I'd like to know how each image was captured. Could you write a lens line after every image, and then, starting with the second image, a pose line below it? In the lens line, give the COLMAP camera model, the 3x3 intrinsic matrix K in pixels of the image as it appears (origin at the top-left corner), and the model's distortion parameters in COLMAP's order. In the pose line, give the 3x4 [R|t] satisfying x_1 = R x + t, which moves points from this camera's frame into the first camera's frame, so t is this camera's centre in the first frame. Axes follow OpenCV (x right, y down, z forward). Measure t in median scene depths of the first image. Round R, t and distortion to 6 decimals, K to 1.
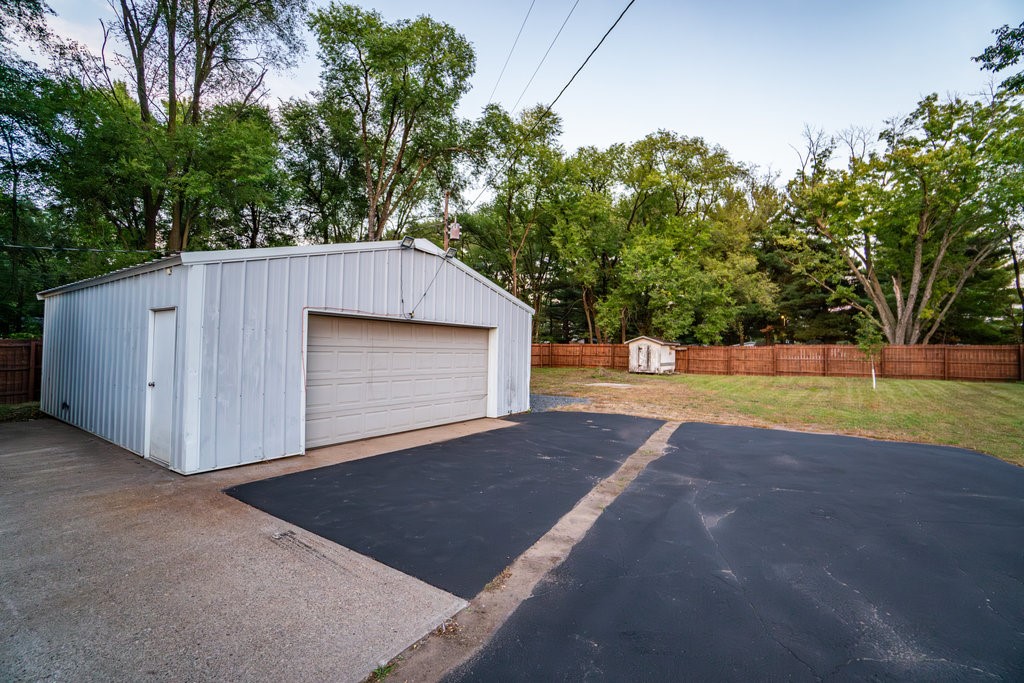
lens RADIAL K [[446.6, 0, 510.8], [0, 446.6, 341.6], [0, 0, 1]] dist [-0.029044, 0.004992]
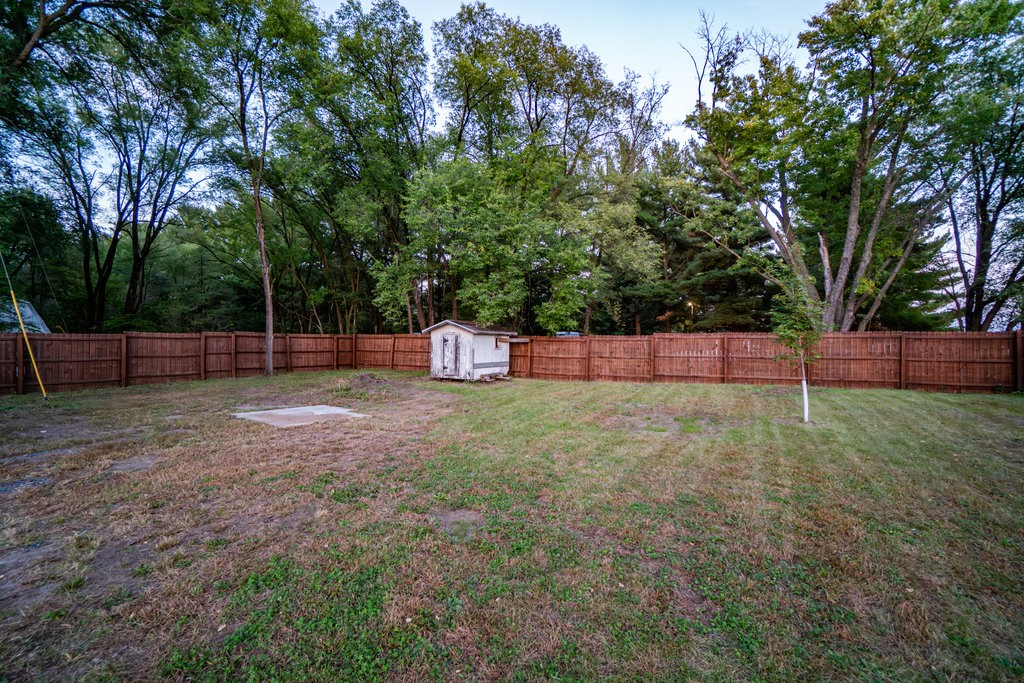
lens RADIAL K [[446.6, 0, 508.6], [0, 446.6, 339.6], [0, 0, 1]] dist [-0.029044, 0.004992]
pose [[0.991177, -0.004160, 0.132483, 0.298195], [0.002894, 0.999948, 0.009750, 0.008952], [-0.132516, -0.009281, 0.991137, 0.378378]]
